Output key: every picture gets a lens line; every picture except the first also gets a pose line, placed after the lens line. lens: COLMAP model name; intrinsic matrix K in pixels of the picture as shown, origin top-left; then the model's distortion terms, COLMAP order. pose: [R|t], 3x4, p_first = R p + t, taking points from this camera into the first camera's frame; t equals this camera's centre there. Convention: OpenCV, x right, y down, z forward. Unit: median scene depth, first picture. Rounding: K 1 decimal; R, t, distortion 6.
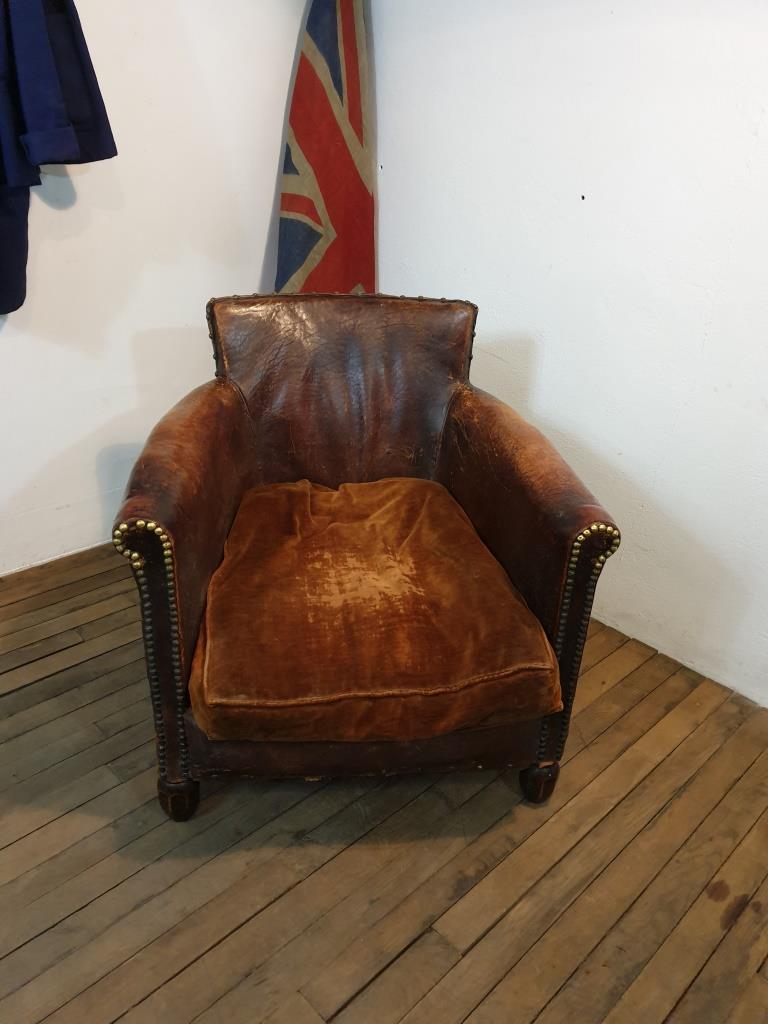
lens RADIAL K [[813.7, 0, 383.0], [0, 813.7, 513.9], [0, 0, 1]] dist [0.006579, 0.023320]
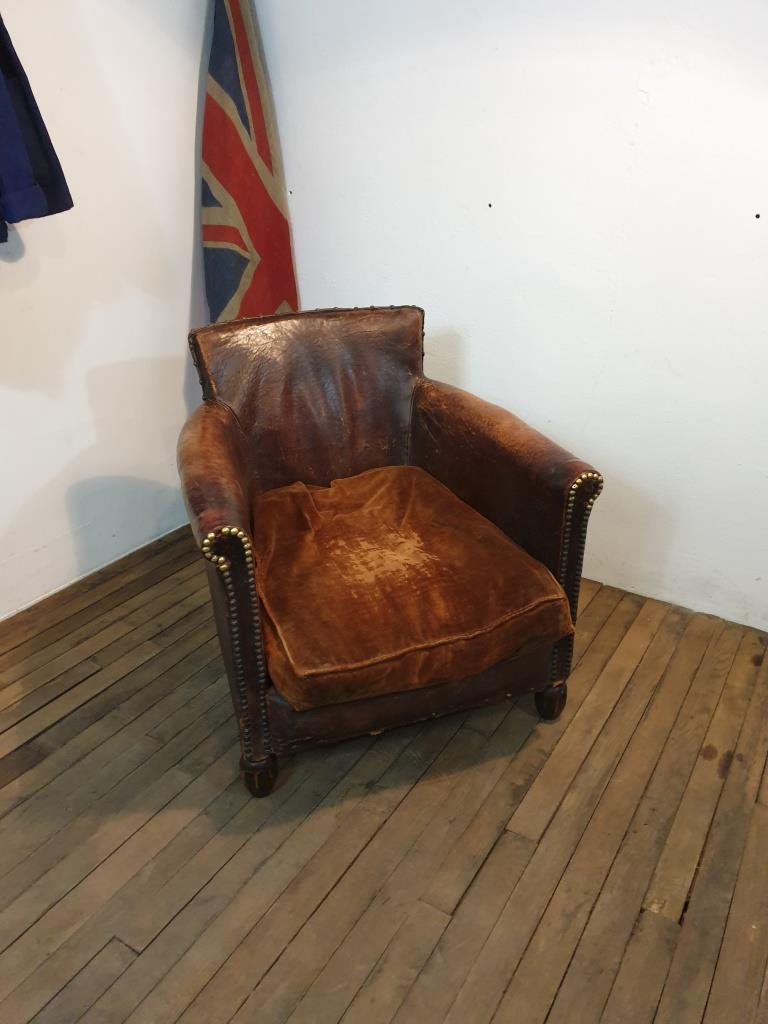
lens RADIAL K [[813.7, 0, 379.2], [0, 813.7, 520.0], [0, 0, 1]] dist [0.006579, 0.023320]
pose [[0.970928, -0.158970, 0.178963, -0.226707], [0.158922, 0.987182, 0.014699, 0.012201], [-0.179005, 0.014169, 0.983746, -0.125587]]
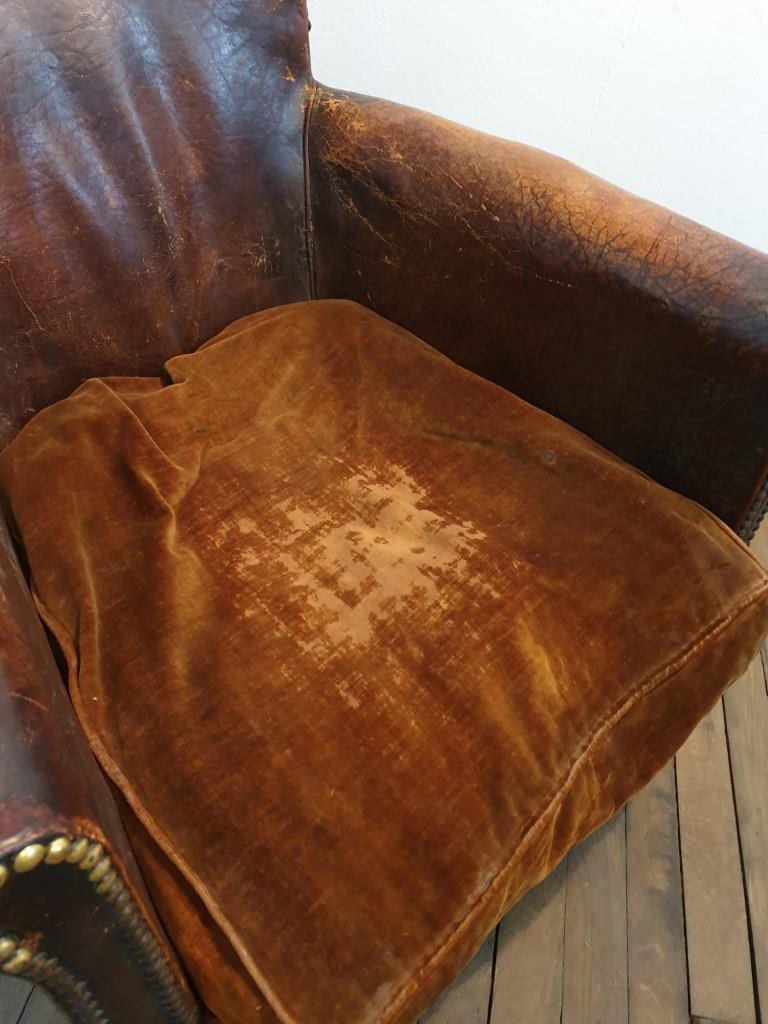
lens RADIAL K [[813.7, 0, 384.0], [0, 813.7, 512.7], [0, 0, 1]] dist [0.006579, 0.023320]
pose [[0.833799, -0.411880, 0.367605, -0.186272], [0.266171, 0.883289, 0.385946, -0.129391], [-0.483665, -0.223955, 0.846116, 0.578673]]
